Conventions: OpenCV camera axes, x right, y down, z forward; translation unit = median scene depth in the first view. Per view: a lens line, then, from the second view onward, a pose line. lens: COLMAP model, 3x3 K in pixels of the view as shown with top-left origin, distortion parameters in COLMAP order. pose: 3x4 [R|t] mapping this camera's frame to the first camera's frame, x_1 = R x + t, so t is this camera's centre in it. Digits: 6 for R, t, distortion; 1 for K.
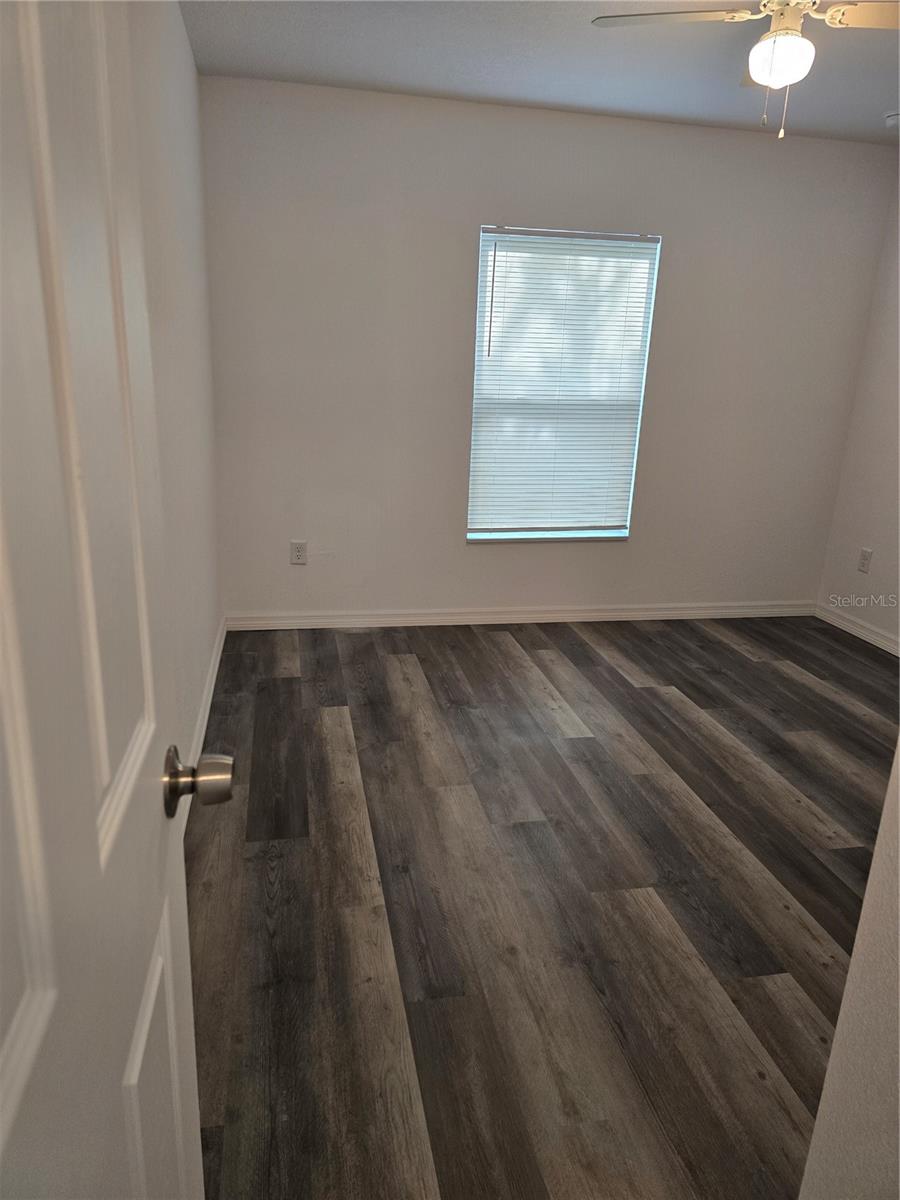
lens RADIAL K [[800.5, 0, 442.0], [0, 800.5, 599.3], [0, 0, 1]] dist [0.065367, -0.060648]
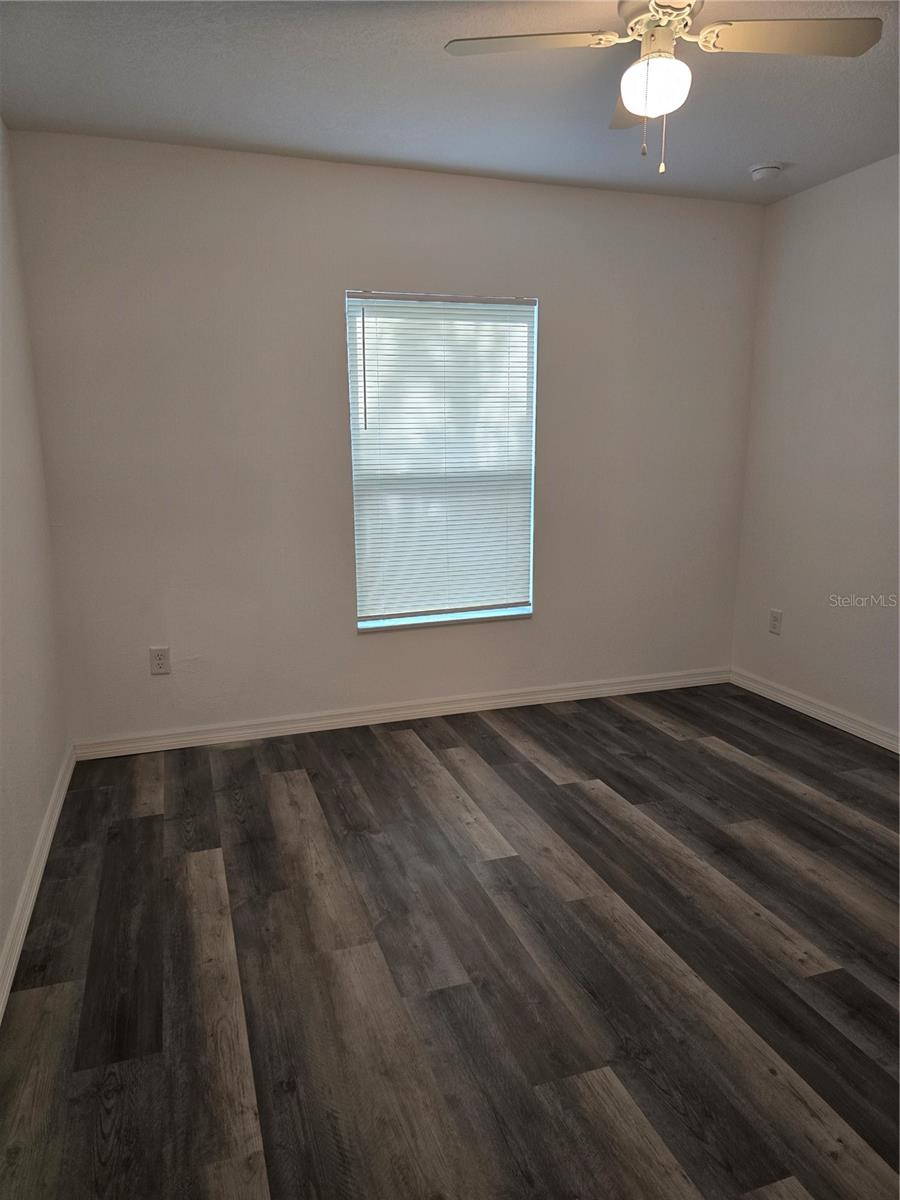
lens RADIAL K [[800.5, 0, 442.0], [0, 800.5, 599.3], [0, 0, 1]] dist [0.065367, -0.060648]
pose [[0.990119, -0.069734, 0.121661, 0.024184], [0.080957, 0.992657, -0.089880, -0.027506], [-0.114500, 0.098841, 0.988494, 0.135854]]
